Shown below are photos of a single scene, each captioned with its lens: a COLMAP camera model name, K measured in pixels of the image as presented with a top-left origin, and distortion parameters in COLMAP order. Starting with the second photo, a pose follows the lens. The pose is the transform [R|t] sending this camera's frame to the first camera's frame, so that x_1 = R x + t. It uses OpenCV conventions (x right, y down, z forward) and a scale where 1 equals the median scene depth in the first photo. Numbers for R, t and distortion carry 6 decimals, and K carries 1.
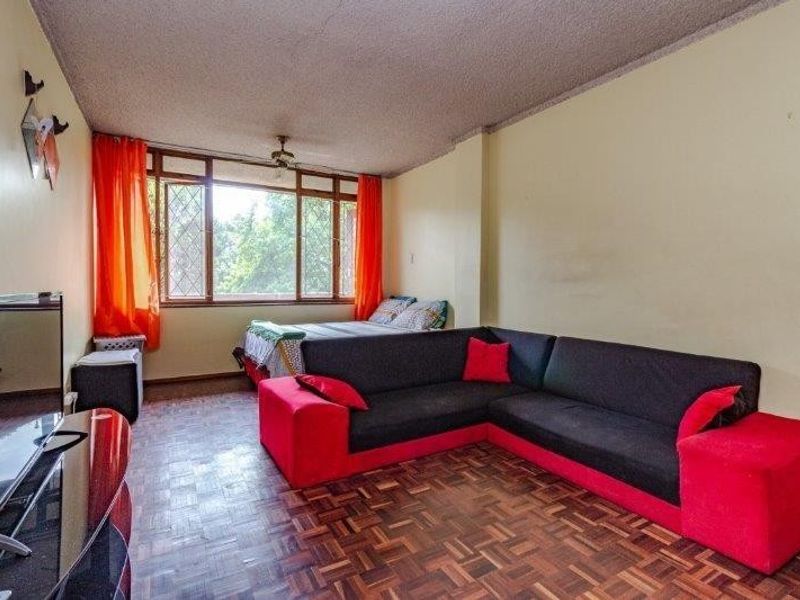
lens RADIAL K [[417.9, 0, 400.0], [0, 417.9, 300.0], [0, 0, 1]] dist [0.004604, 0.000335]
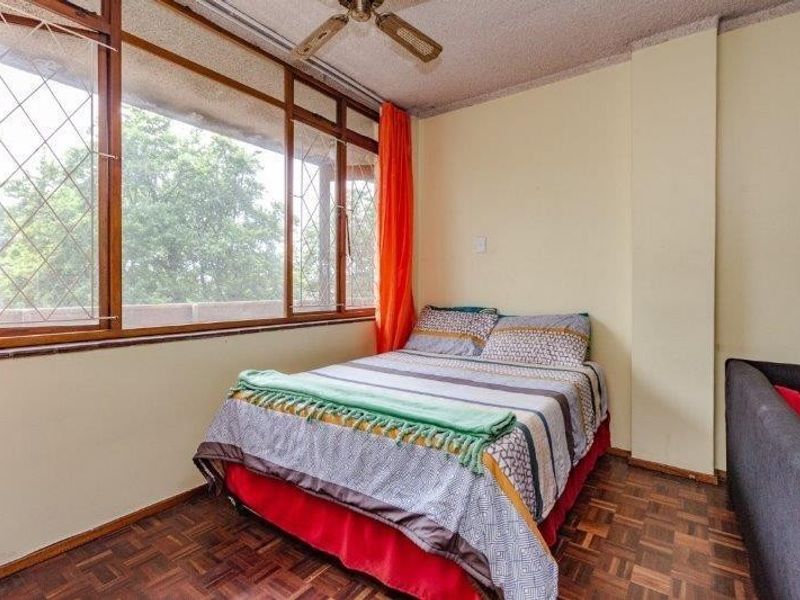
lens RADIAL K [[408.8, 0, 400.0], [0, 408.8, 300.0], [0, 0, 1]] dist [-0.002699, -0.000157]
pose [[0.920174, -0.010815, 0.391360, -0.308037], [0.011553, 0.999933, 0.000468, -0.019602], [-0.391339, 0.004091, 0.920238, 0.466696]]
